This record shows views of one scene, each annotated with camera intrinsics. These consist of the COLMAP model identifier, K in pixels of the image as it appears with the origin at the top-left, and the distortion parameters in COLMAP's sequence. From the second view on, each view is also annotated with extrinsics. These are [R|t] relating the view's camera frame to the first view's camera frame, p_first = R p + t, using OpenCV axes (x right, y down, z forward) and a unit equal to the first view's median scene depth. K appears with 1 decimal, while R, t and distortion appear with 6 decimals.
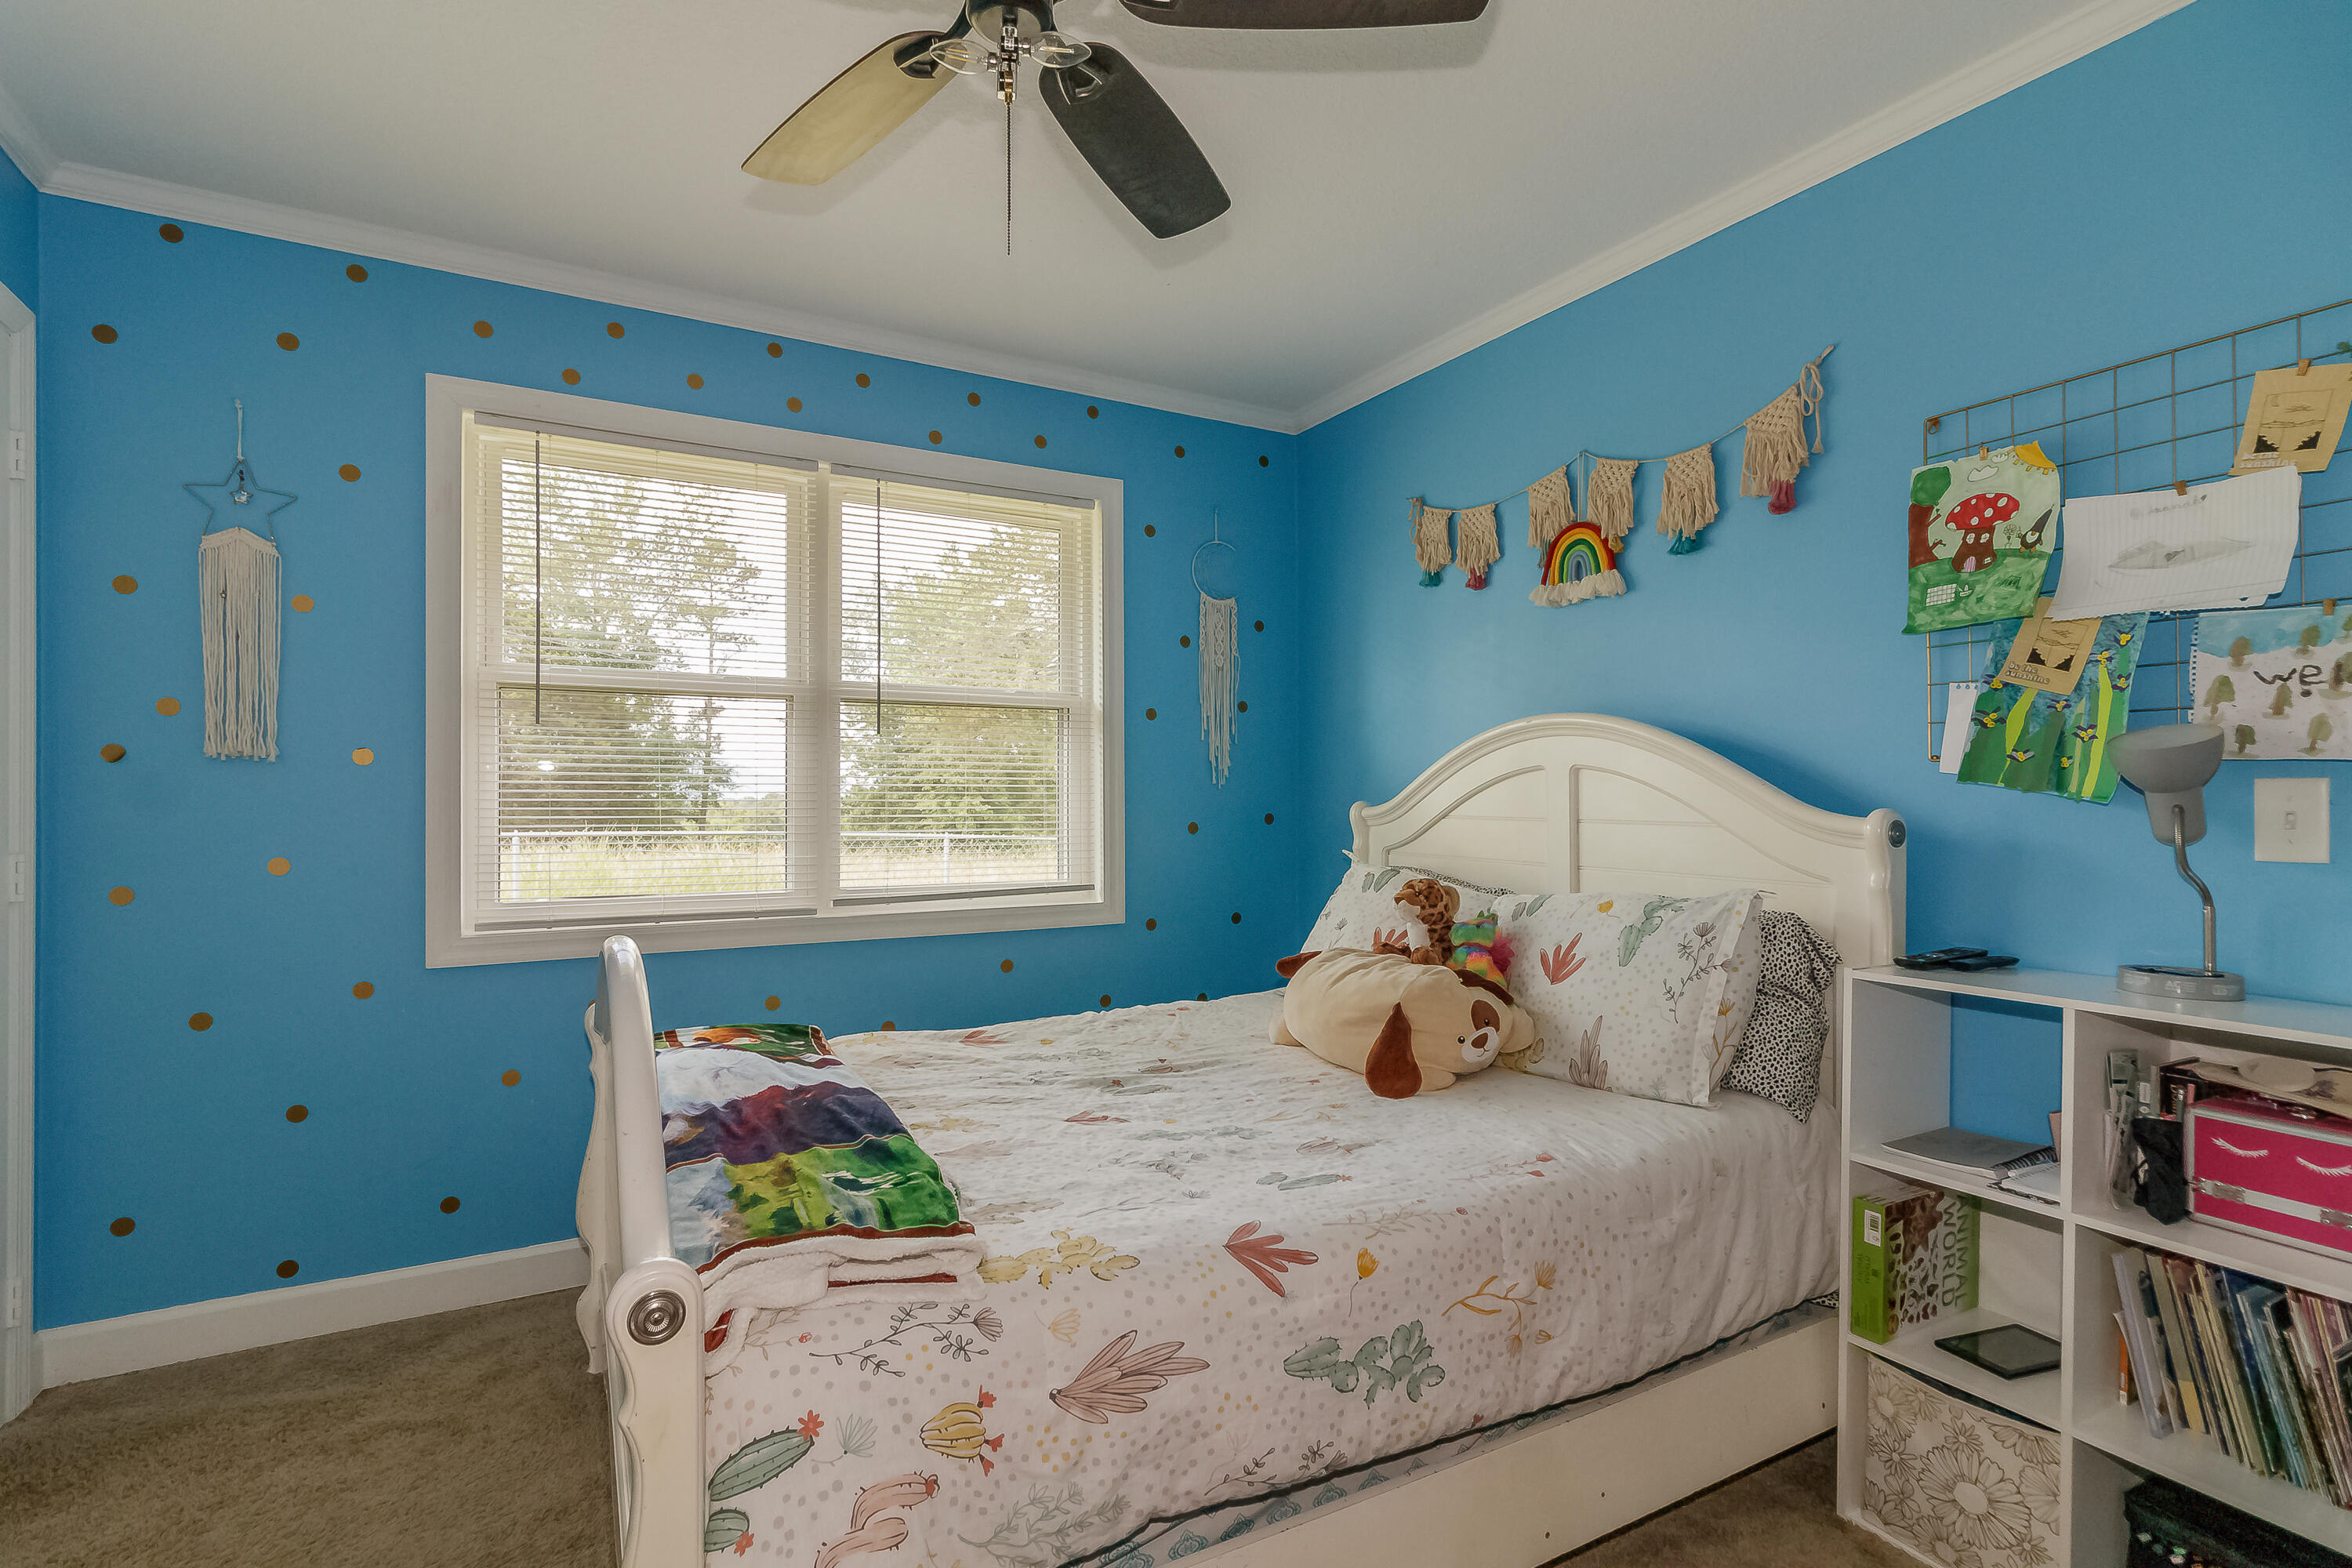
lens RADIAL K [[1081.5, 0, 1172.2], [0, 1081.5, 798.8], [0, 0, 1]] dist [0.001014, 0.000598]
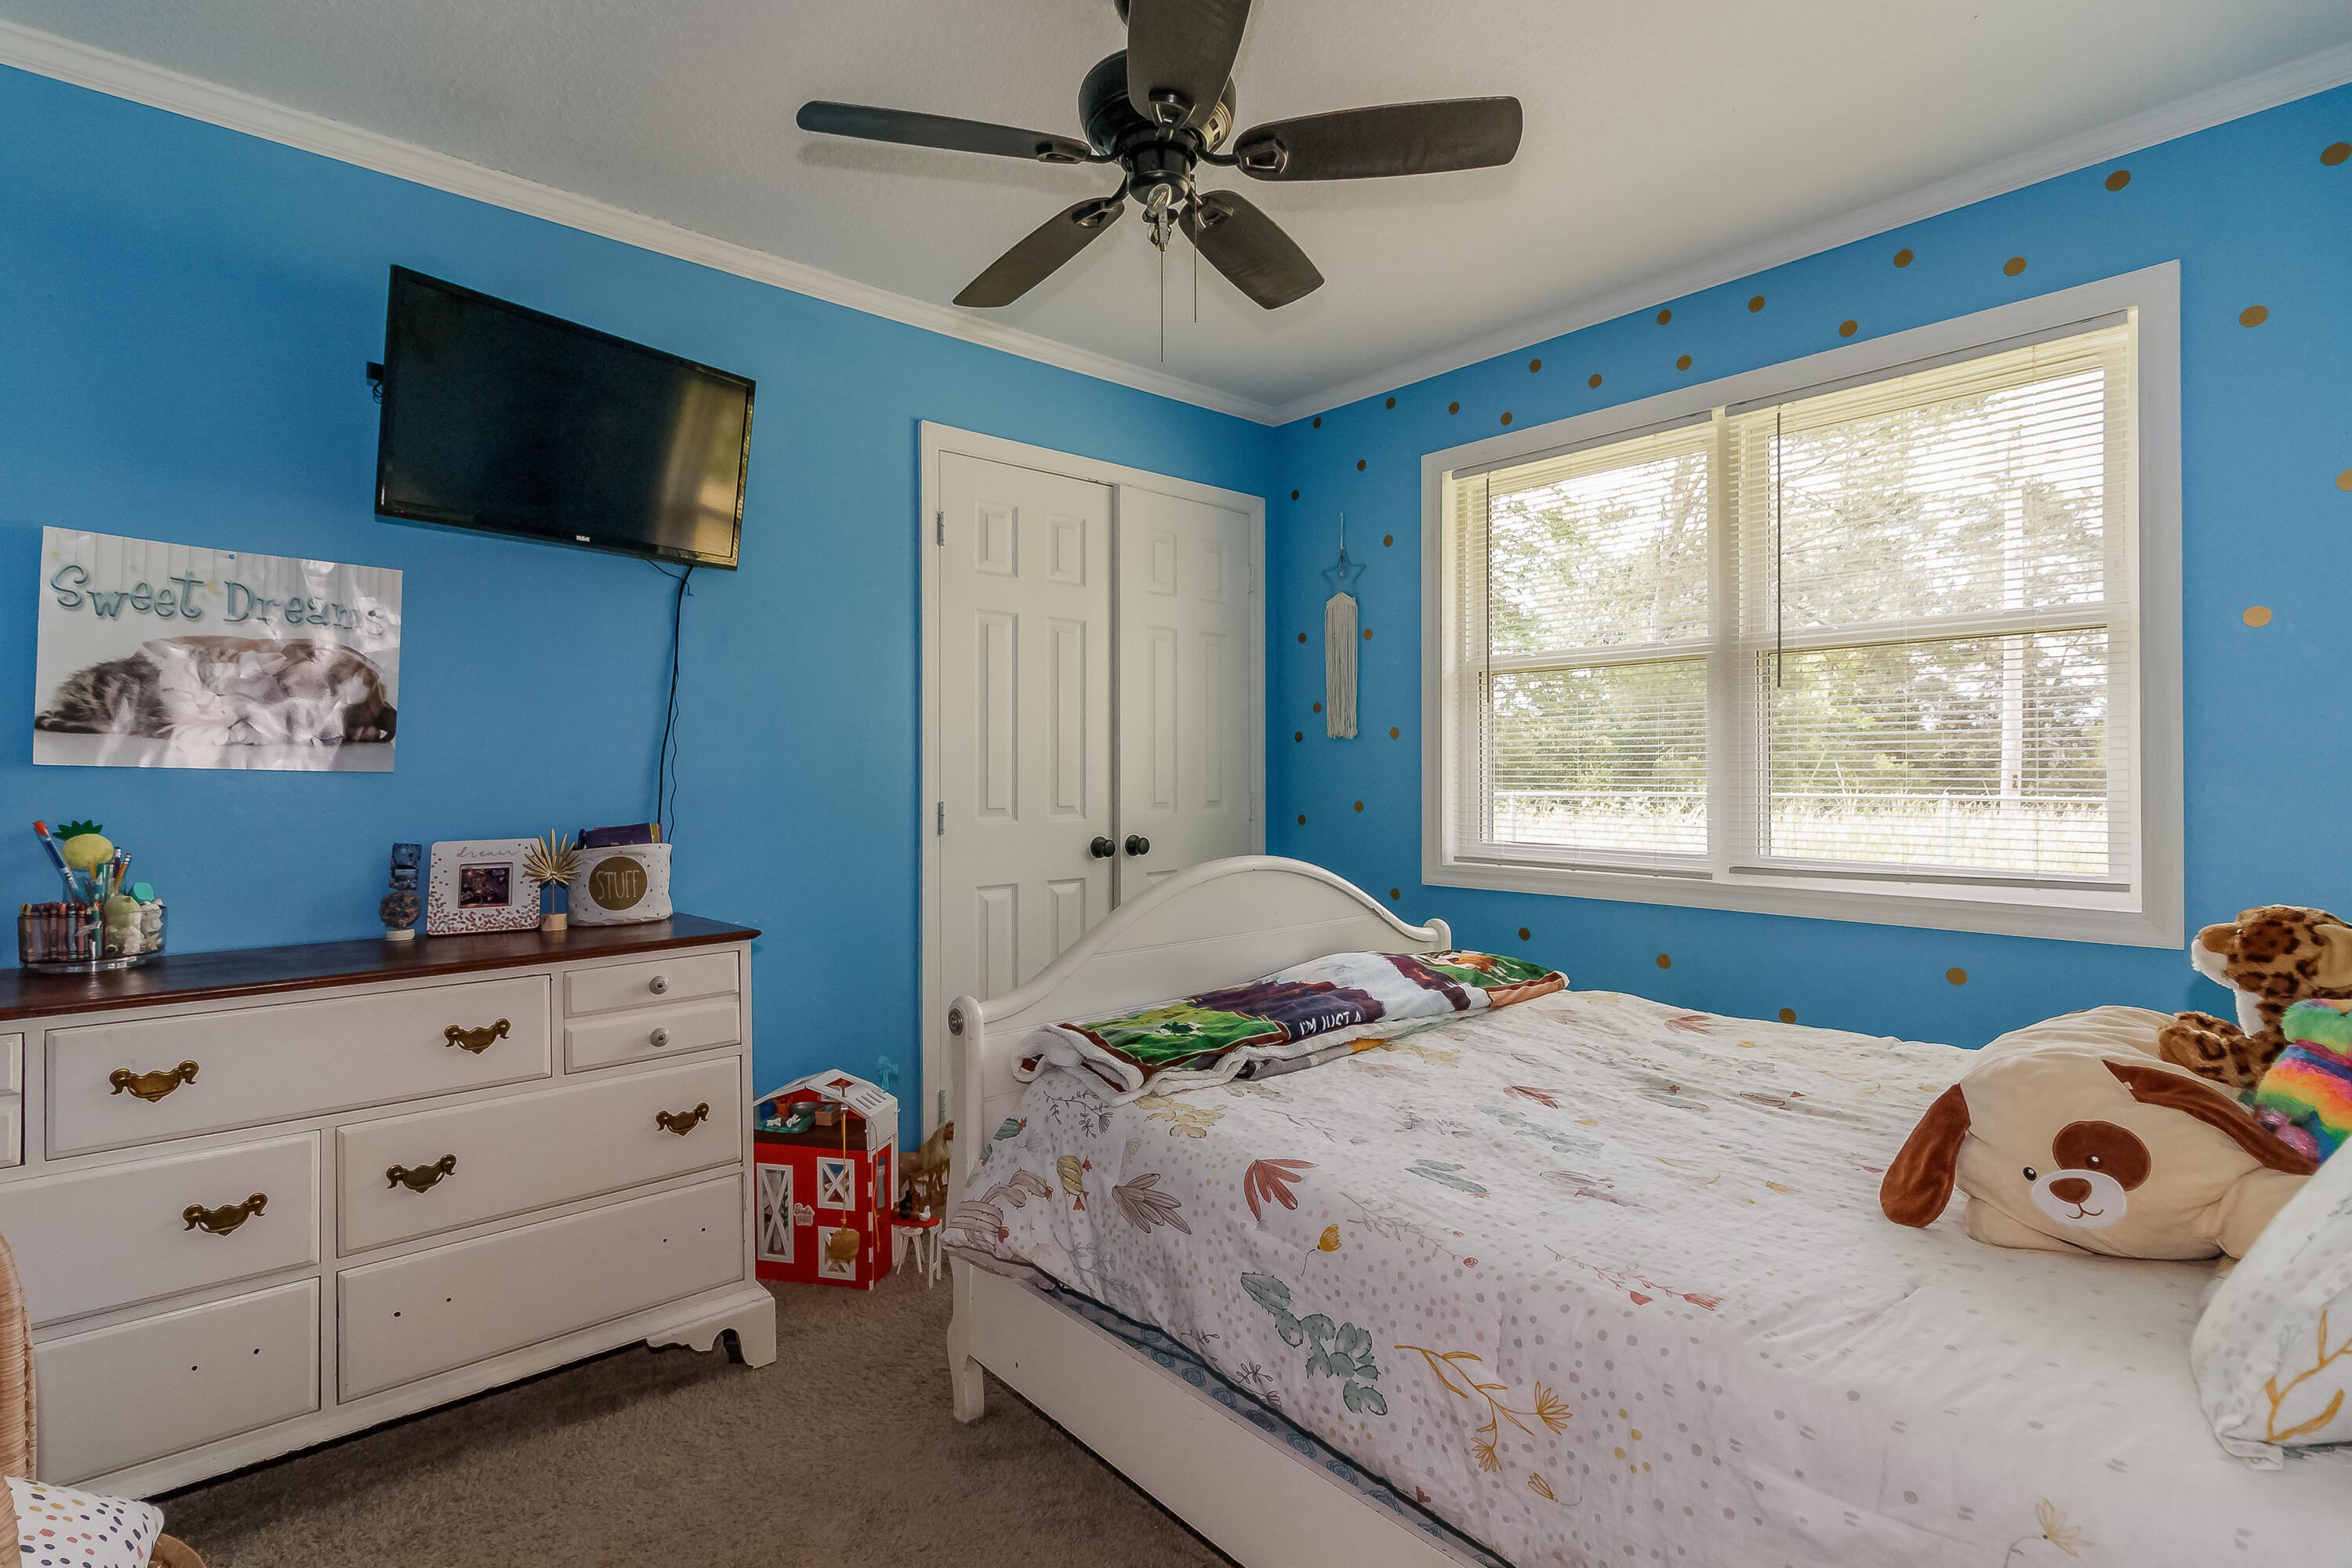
lens RADIAL K [[1102.7, 0, 1155.9], [0, 1102.7, 764.0], [0, 0, 1]] dist [0.001847, 0.002285]
pose [[0.222625, -0.003689, -0.974897, 0.718790], [0.006981, 0.999973, -0.002190, 0.003276], [0.974879, -0.006319, 0.222645, 0.408210]]
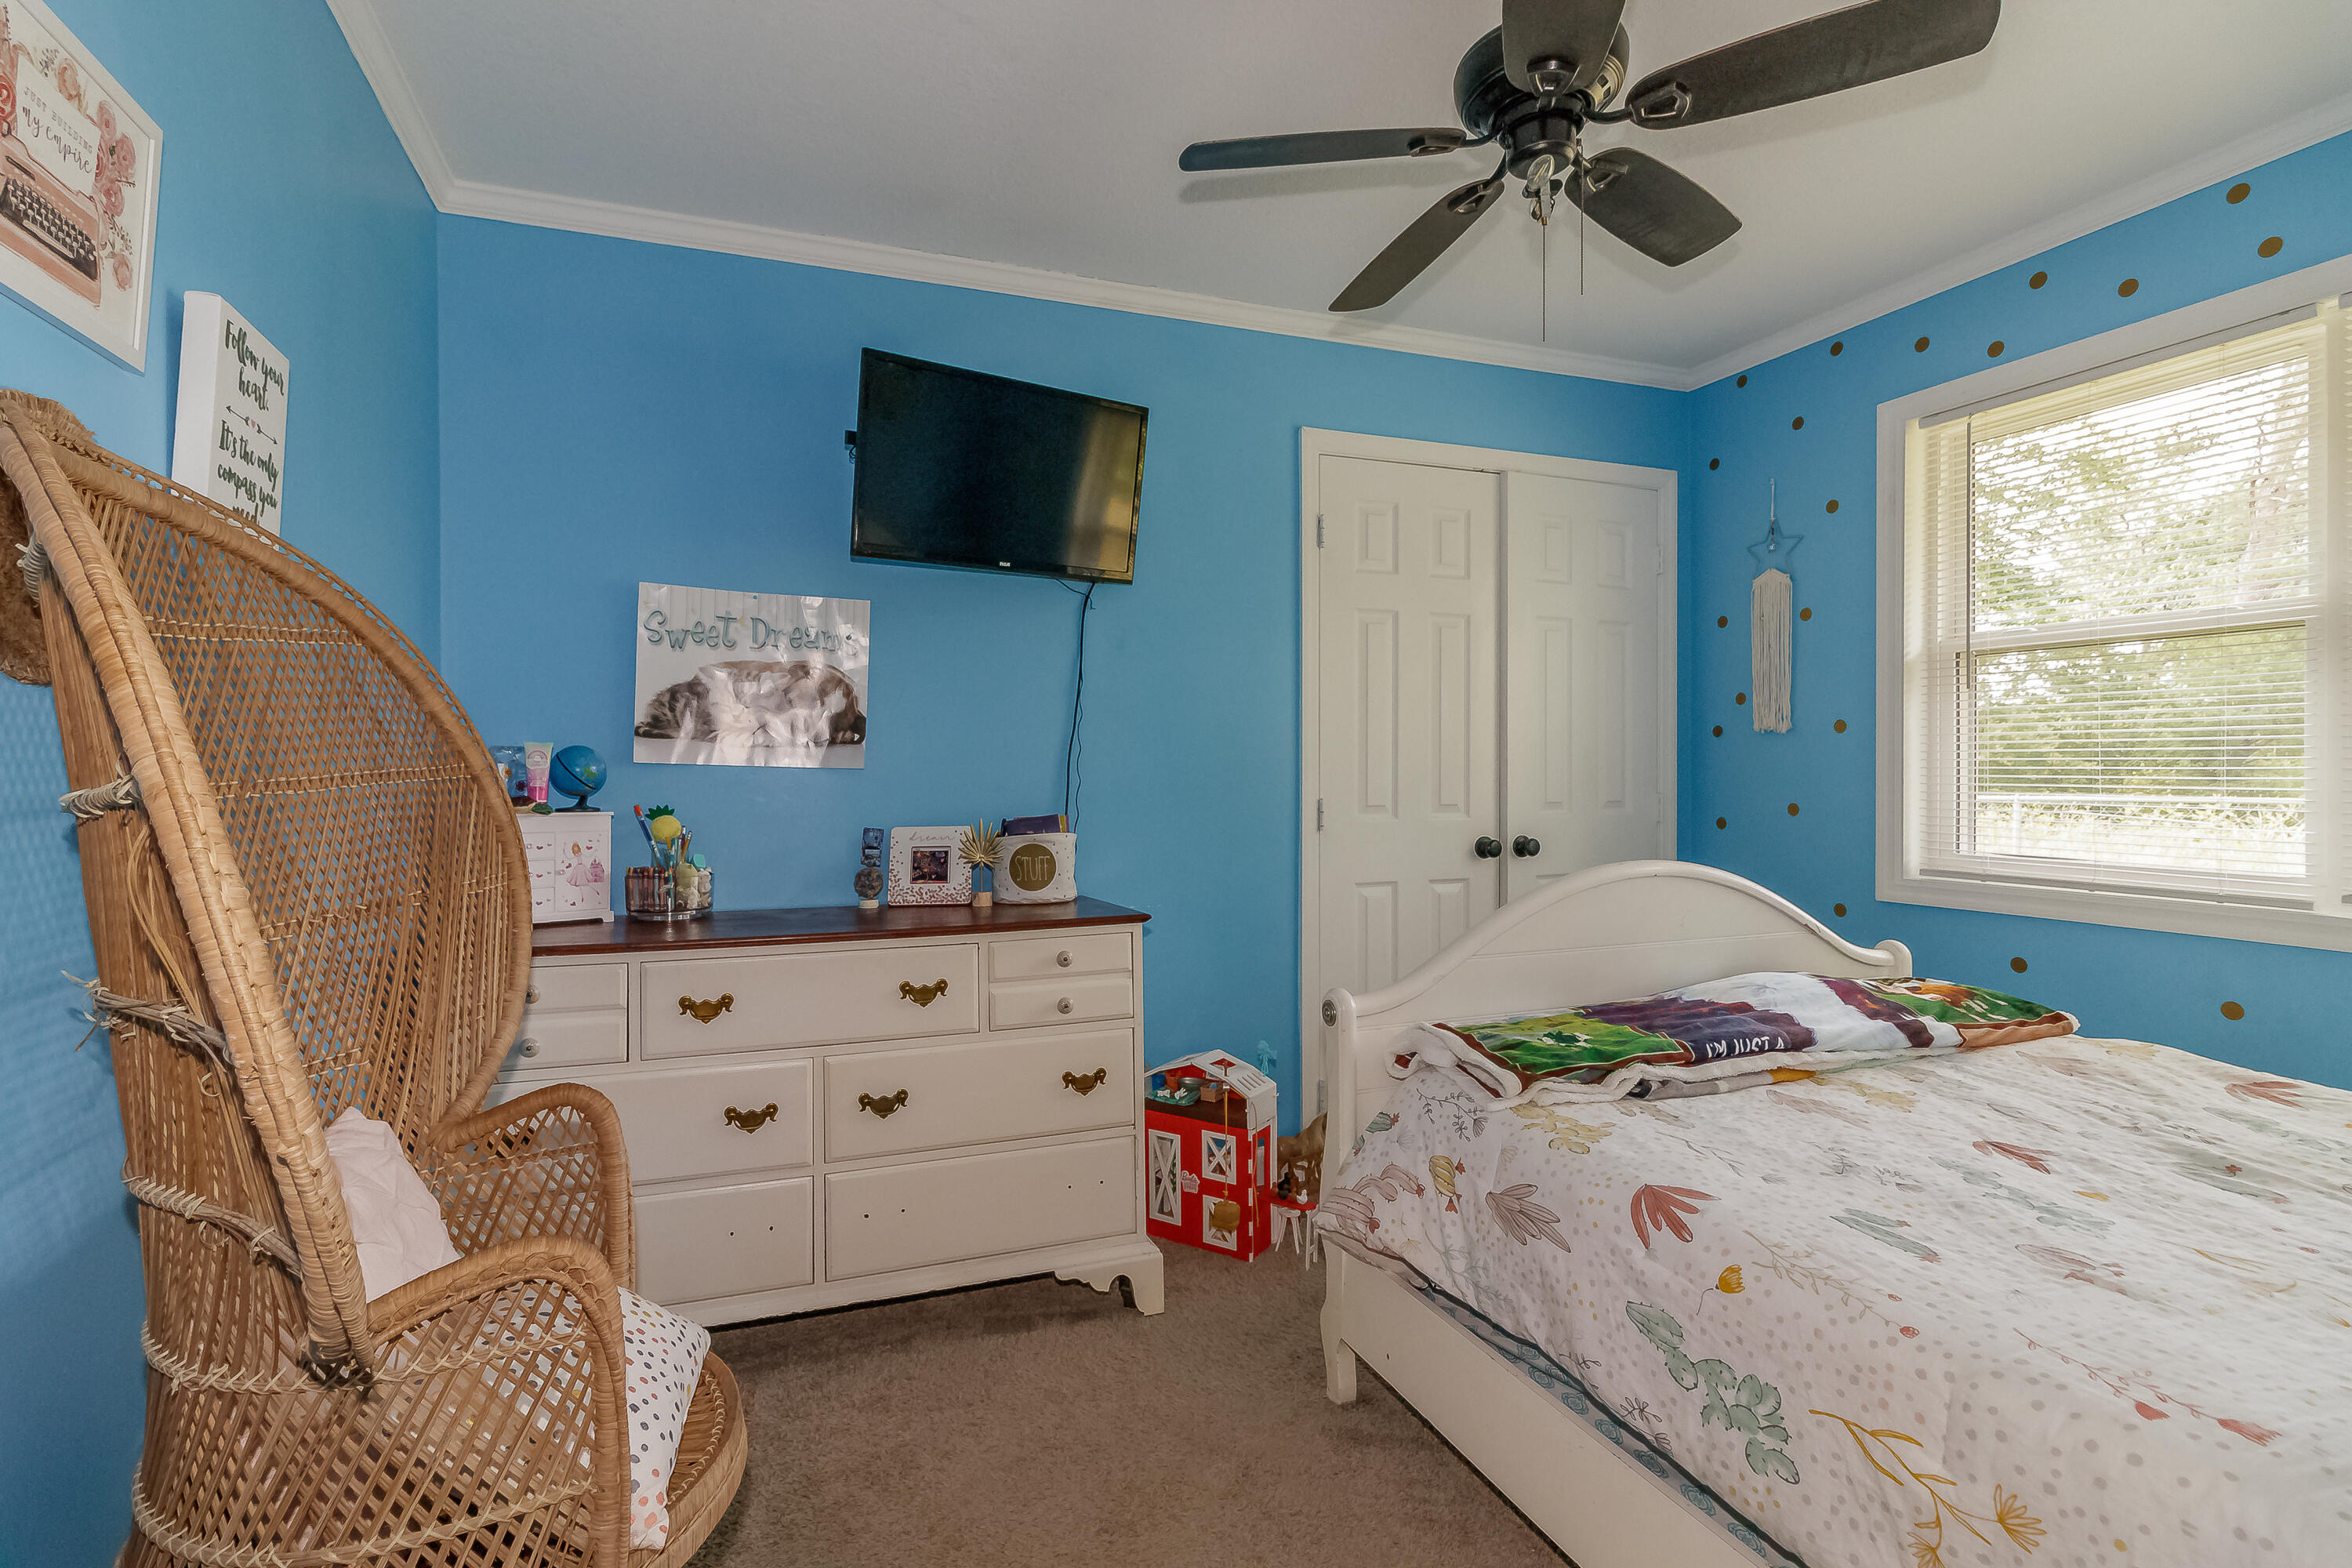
lens RADIAL K [[1102.7, 0, 1155.9], [0, 1102.7, 764.0], [0, 0, 1]] dist [0.001847, 0.002285]
pose [[-0.127796, -0.002642, -0.991797, 0.735373], [0.007068, 0.999969, -0.003575, 0.004529], [0.991775, -0.007467, -0.127774, 0.421185]]
